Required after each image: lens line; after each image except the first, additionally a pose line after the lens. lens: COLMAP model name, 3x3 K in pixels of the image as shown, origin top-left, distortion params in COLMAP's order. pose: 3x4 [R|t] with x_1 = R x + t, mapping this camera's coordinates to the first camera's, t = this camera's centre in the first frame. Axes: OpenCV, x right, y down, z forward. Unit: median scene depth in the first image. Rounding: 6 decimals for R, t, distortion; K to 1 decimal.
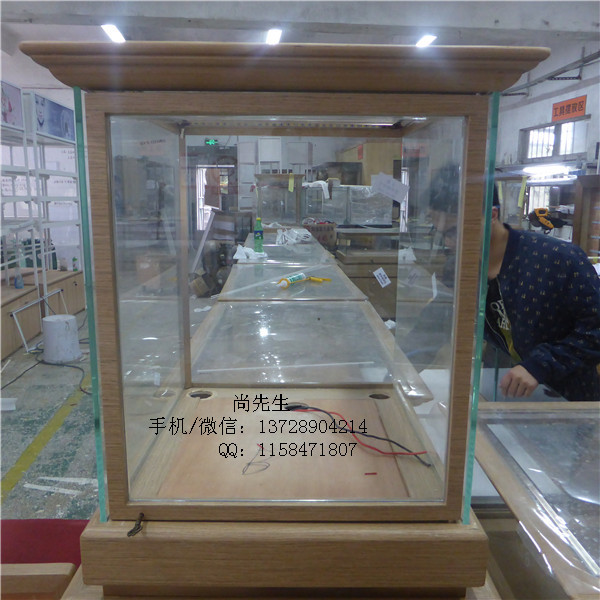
lens RADIAL K [[590.4, 0, 299.5], [0, 590.4, 301.0], [0, 0, 1]] dist [-0.019650, 0.000000]
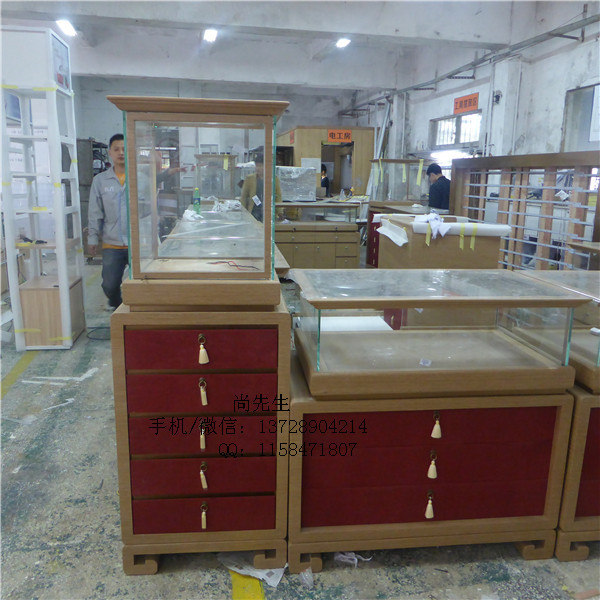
lens RADIAL K [[590.4, 0, 301.0], [0, 590.4, 298.4], [0, 0, 1]] dist [-0.019650, 0.000000]
pose [[0.995143, -0.007201, 0.098179, 0.013743], [0.005228, 0.999779, 0.020342, 0.037708], [-0.098304, -0.019730, 0.994961, -0.150518]]
